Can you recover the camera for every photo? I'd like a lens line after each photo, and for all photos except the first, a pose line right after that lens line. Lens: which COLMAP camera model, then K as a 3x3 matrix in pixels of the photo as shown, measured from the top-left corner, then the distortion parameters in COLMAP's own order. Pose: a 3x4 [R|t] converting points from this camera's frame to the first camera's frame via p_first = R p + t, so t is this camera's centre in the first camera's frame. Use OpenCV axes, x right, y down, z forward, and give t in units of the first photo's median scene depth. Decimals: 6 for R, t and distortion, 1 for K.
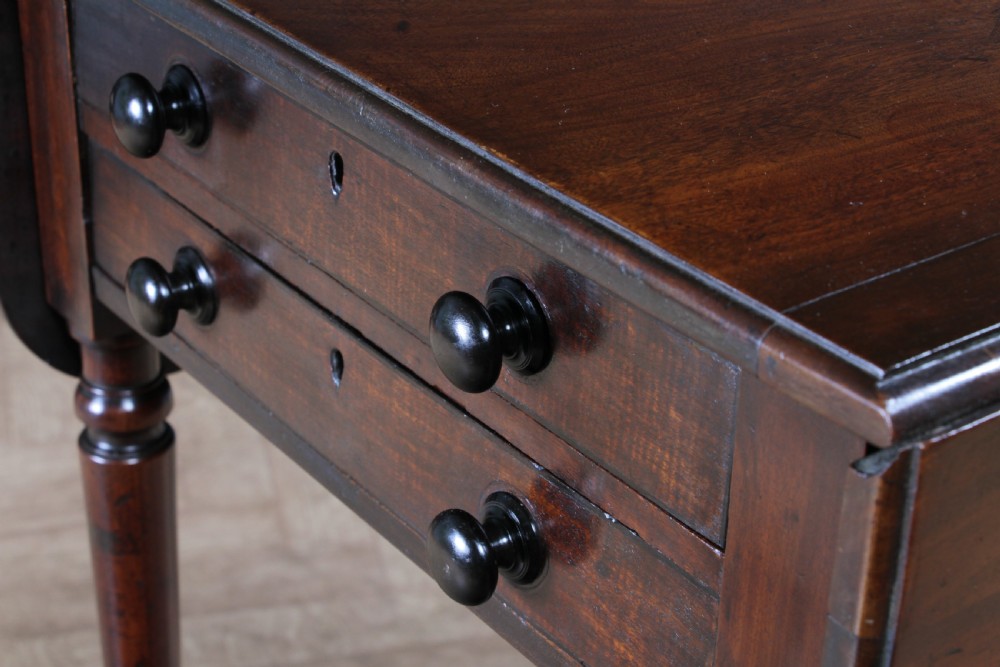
lens RADIAL K [[2029.6, 0, 502.9], [0, 2029.6, 347.1], [0, 0, 1]] dist [0.159338, 0.722101]
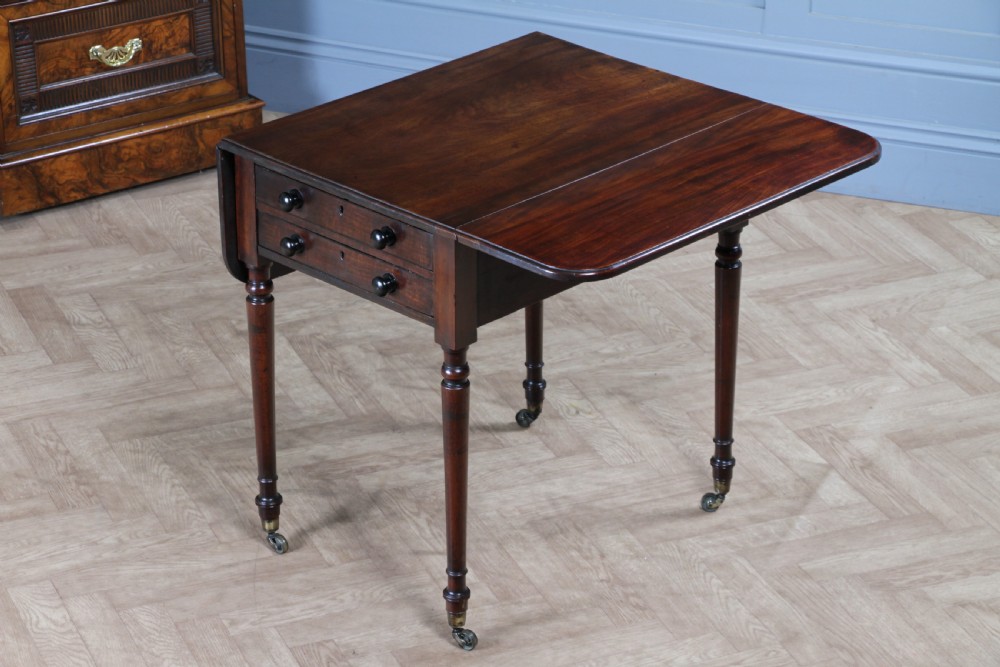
lens RADIAL K [[2888.1, 0, 490.9], [0, 2888.1, 332.7], [0, 0, 1]] dist [0.499899, 0.810863]
pose [[0.987742, -0.086998, 0.129606, -0.709427], [0.095906, 0.993322, -0.064143, 0.731075], [-0.123160, 0.075787, 0.989489, -6.246179]]
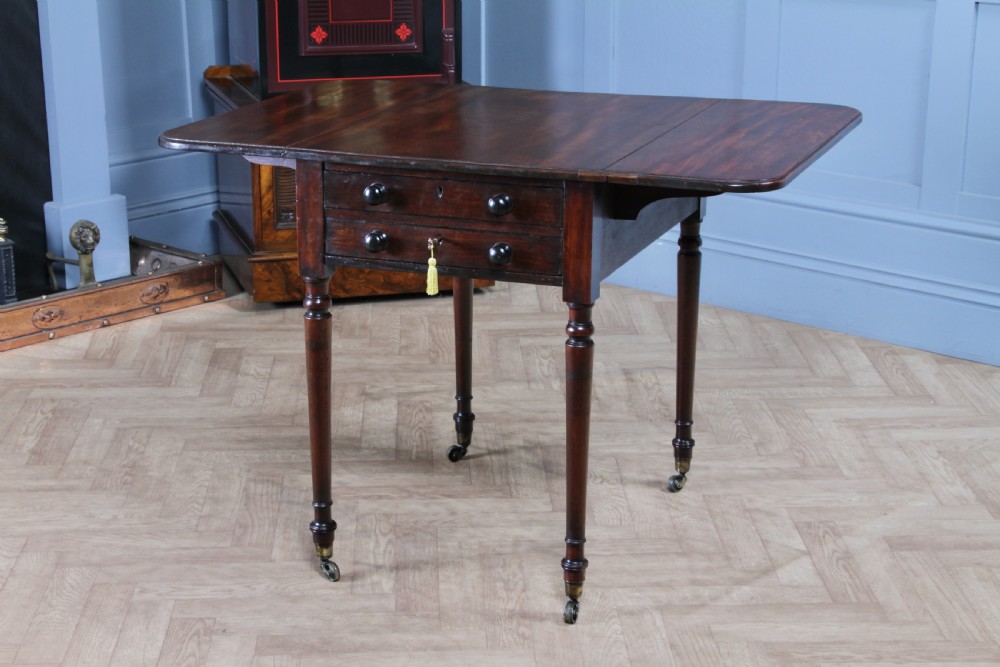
lens RADIAL K [[1888.0, 0, 496.8], [0, 1888.0, 351.2], [0, 0, 1]] dist [0.211805, 0.189245]
pose [[0.983312, 0.034655, -0.178598, 1.456528], [-0.072063, 0.975585, -0.207462, 1.317708], [0.167048, 0.216870, 0.961802, -3.456489]]
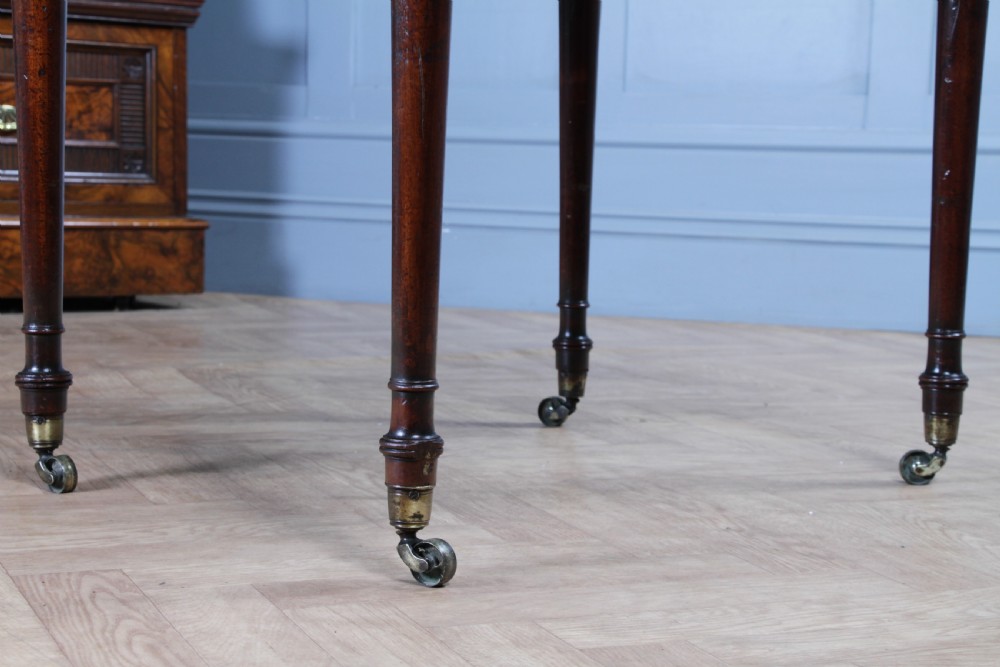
lens RADIAL K [[2029.6, 0, 502.9], [0, 2029.6, 347.1], [0, 0, 1]] dist [0.159338, 0.722101]
pose [[0.988632, -0.011802, 0.149894, -0.106883], [0.068502, 0.922796, -0.379151, 1.693094], [-0.133847, 0.385109, 0.913113, -0.760224]]
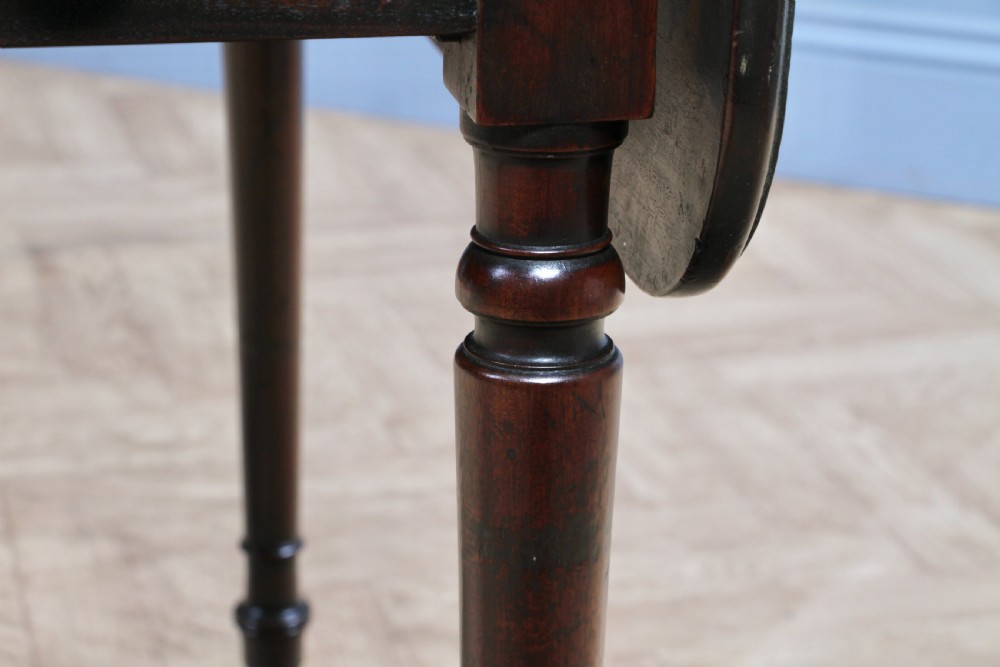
lens RADIAL K [[2538.6, 0, 499.3], [0, 2538.6, 336.4], [0, 0, 1]] dist [0.408357, 0.006032]
pose [[0.998976, -0.016571, 0.042106, 1.182852], [0.023767, 0.983993, -0.176614, 0.680015], [-0.038506, 0.177434, 0.983379, -0.180861]]
